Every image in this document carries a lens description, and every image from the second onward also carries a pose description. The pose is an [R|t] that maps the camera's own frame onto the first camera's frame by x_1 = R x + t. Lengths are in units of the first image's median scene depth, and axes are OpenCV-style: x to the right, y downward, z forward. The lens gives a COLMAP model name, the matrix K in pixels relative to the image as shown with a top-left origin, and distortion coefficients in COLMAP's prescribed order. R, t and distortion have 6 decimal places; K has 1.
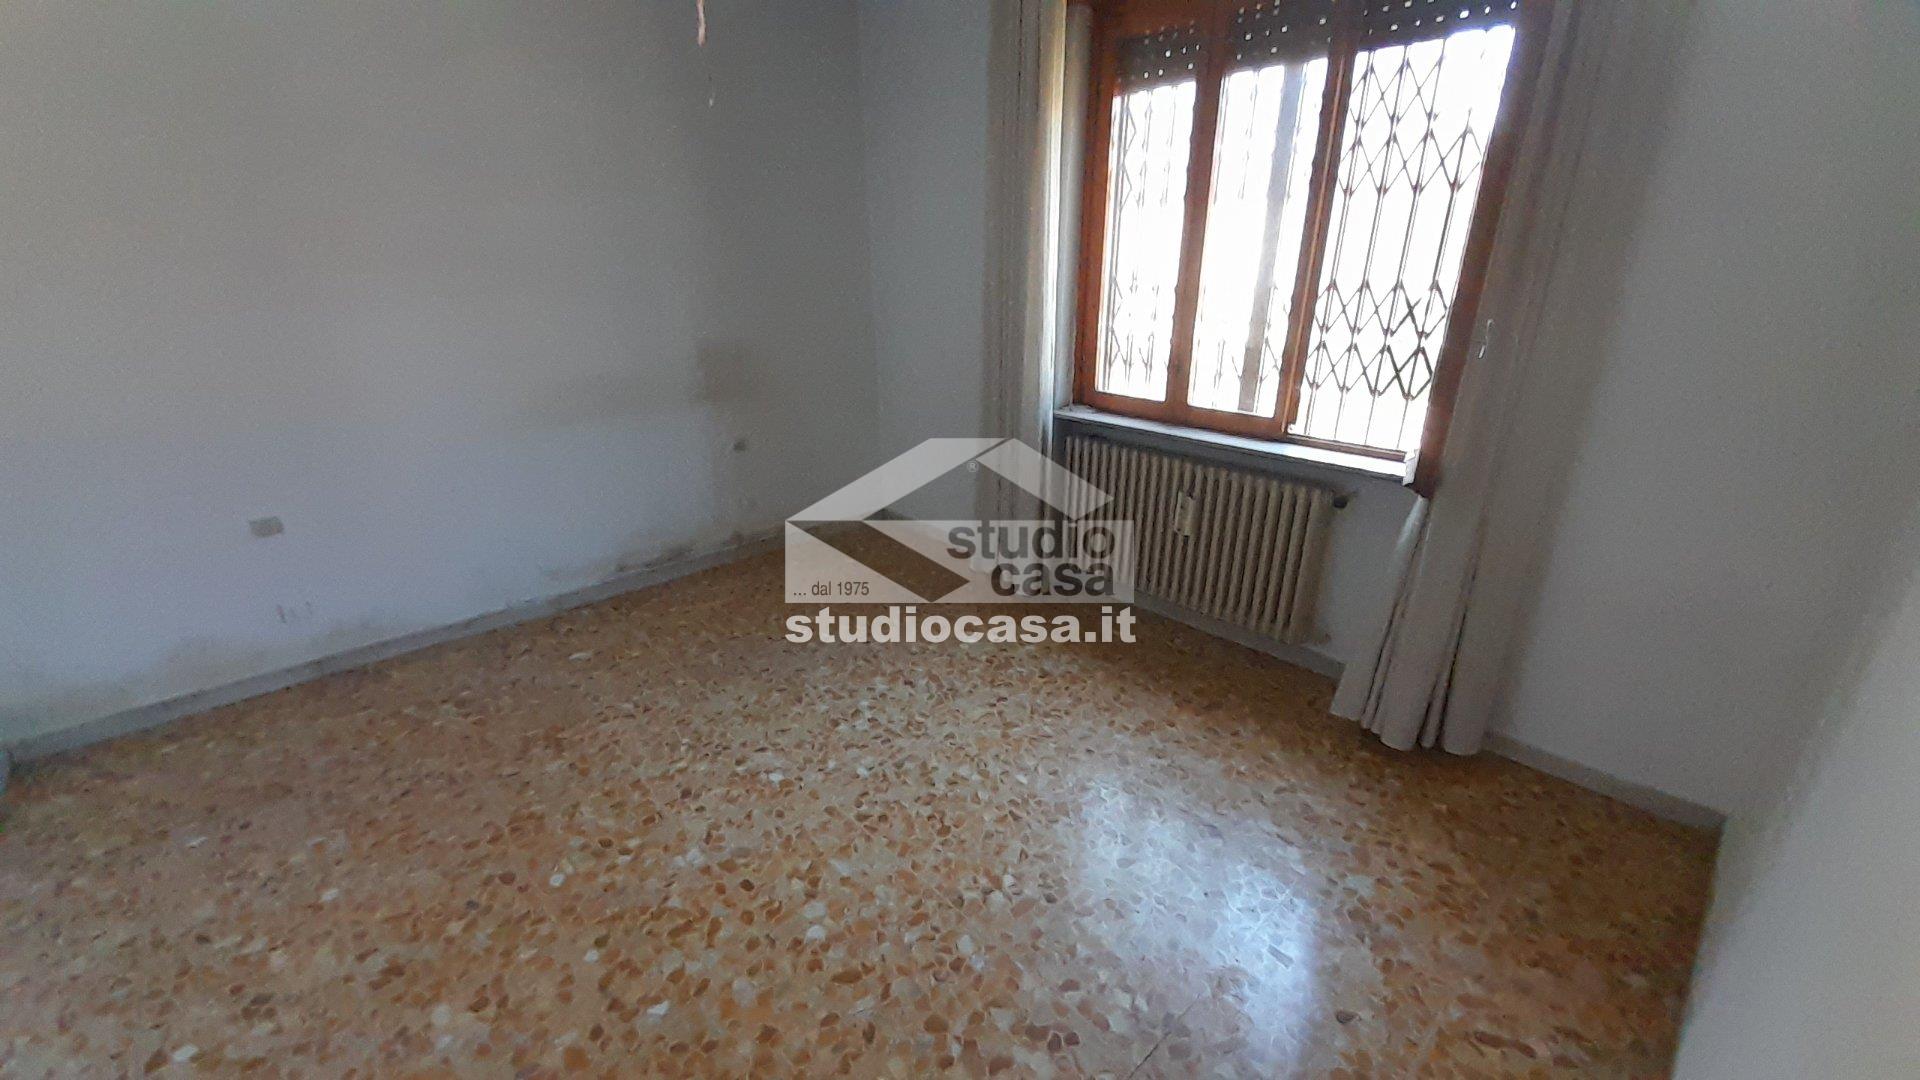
lens RADIAL K [[765.7, 0, 960.0], [0, 765.7, 540.0], [0, 0, 1]] dist [0.000044, -0.000168]
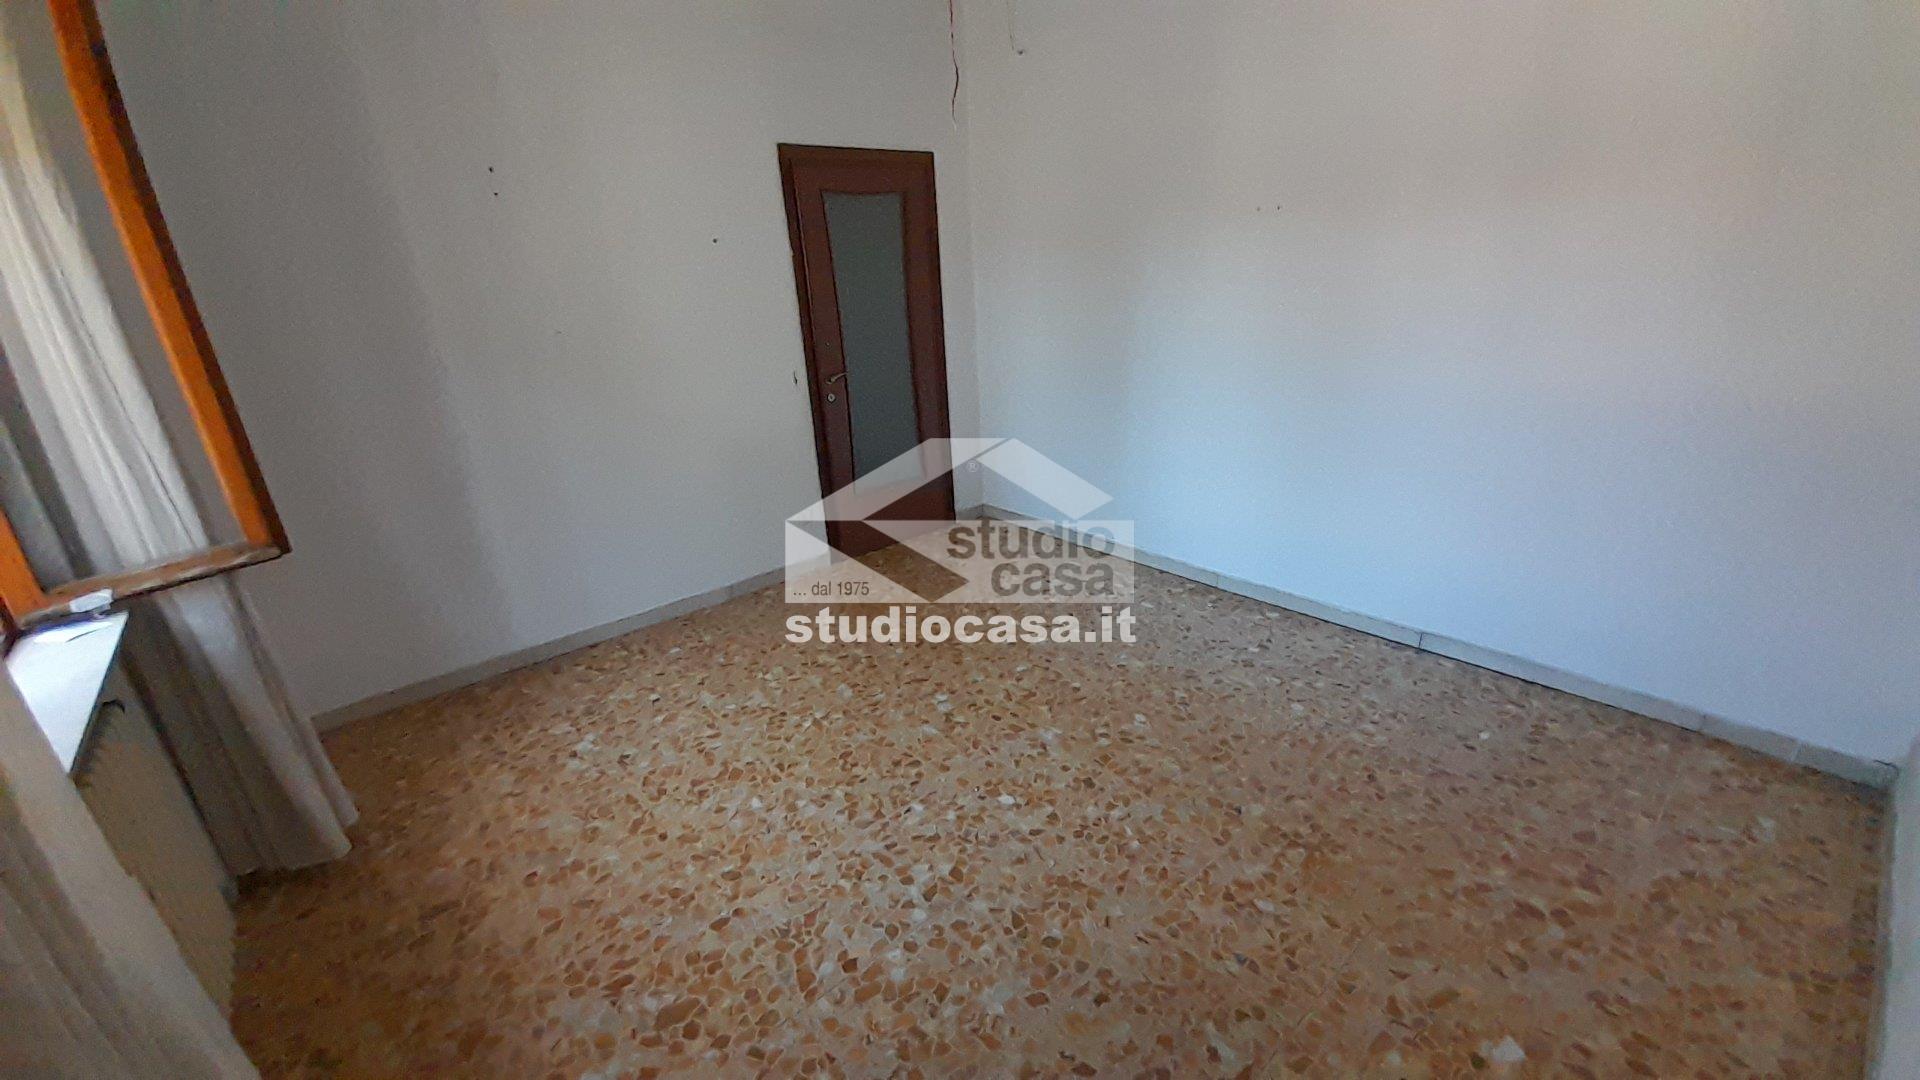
lens RADIAL K [[765.7, 0, 960.0], [0, 765.7, 540.0], [0, 0, 1]] dist [0.000044, -0.000168]
pose [[-0.998185, 0.035226, 0.048849, -0.245635], [0.058498, 0.759940, 0.647356, -0.576762], [-0.014318, 0.649038, -0.760621, 1.551683]]
